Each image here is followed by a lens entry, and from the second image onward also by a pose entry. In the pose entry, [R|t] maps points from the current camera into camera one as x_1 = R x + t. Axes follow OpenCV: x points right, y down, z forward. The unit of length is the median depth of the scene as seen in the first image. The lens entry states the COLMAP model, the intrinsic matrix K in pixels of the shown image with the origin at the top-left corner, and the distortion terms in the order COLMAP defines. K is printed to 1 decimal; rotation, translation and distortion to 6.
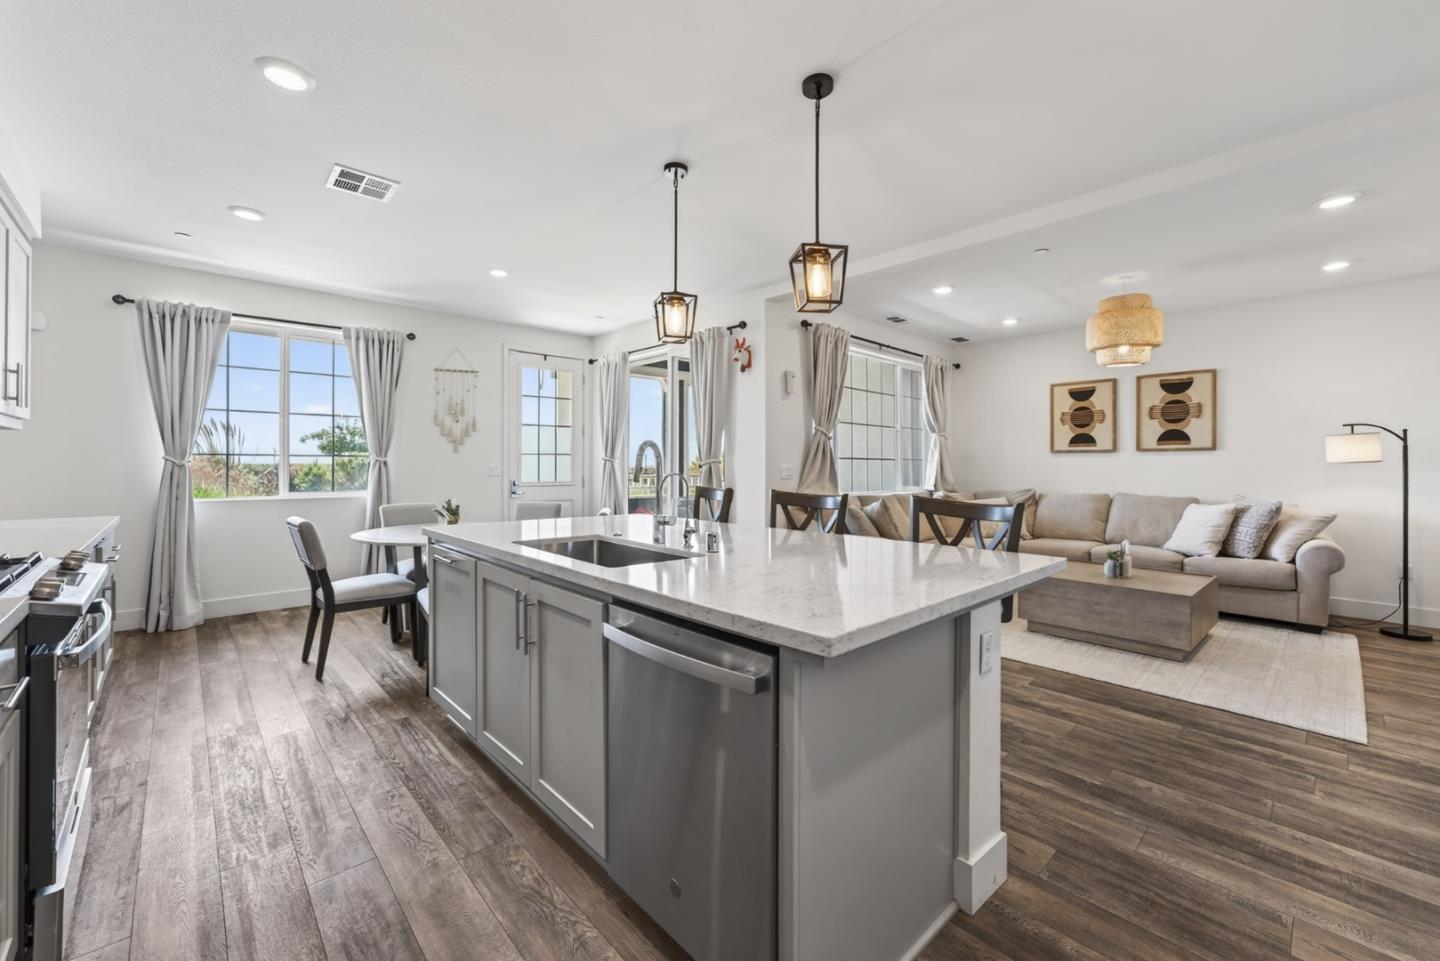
lens RADIAL K [[587.9, 0, 720.9], [0, 587.9, 467.7], [0, 0, 1]] dist [0.001493, 0.000239]
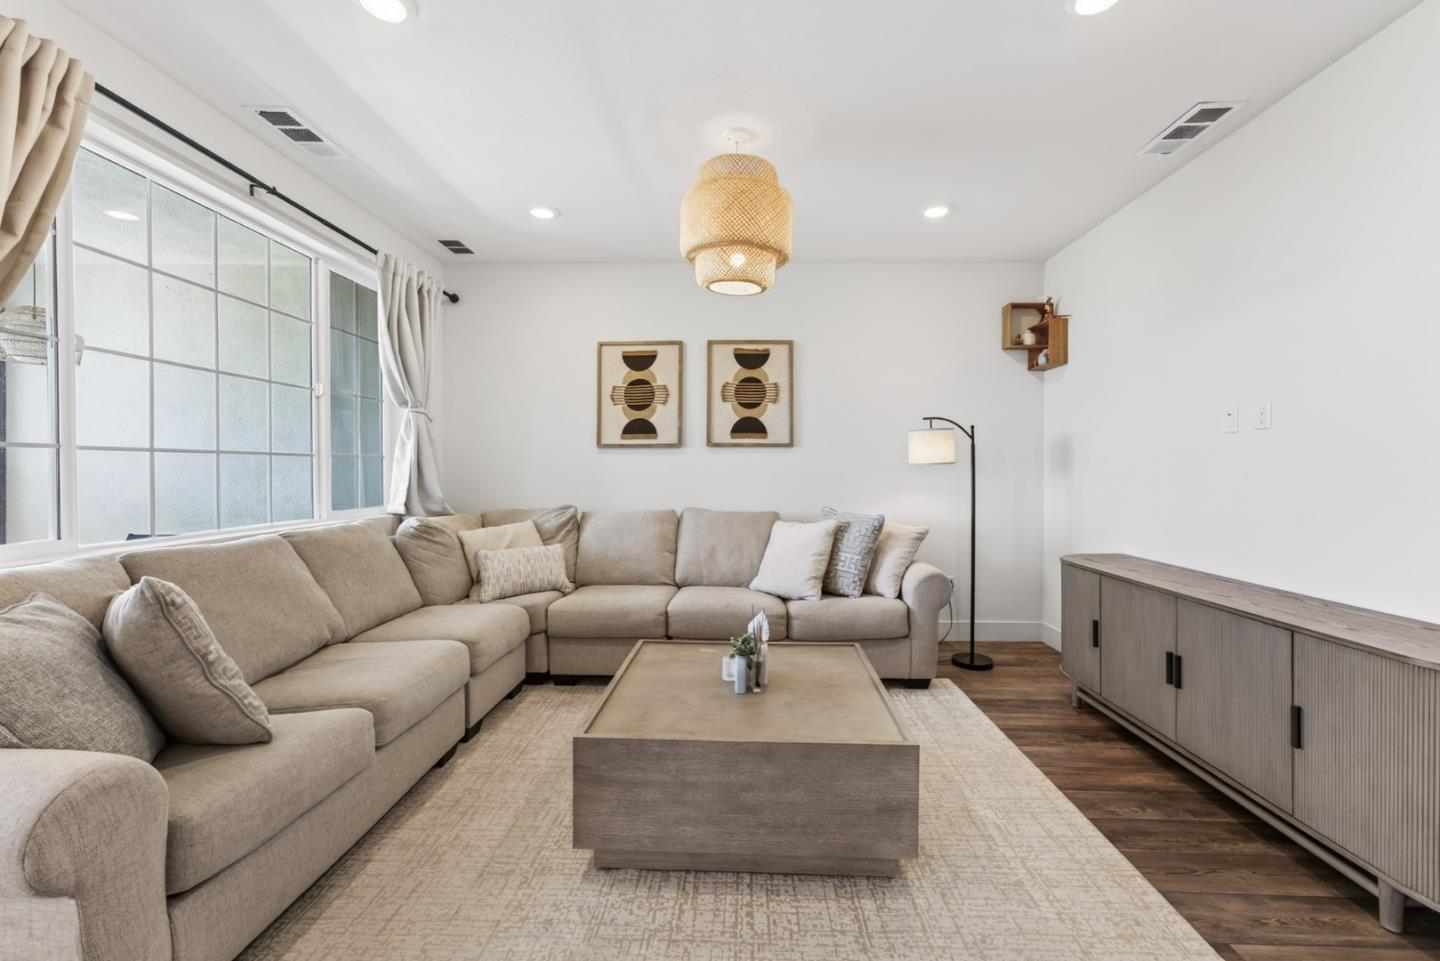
lens RADIAL K [[587.9, 0, 720.9], [0, 587.9, 467.7], [0, 0, 1]] dist [0.001493, 0.000239]
pose [[0.711459, 0.000969, 0.702726, 0.237295], [0.002644, 0.999988, -0.004056, -0.000540], [-0.702722, 0.004744, 0.711449, 0.516814]]
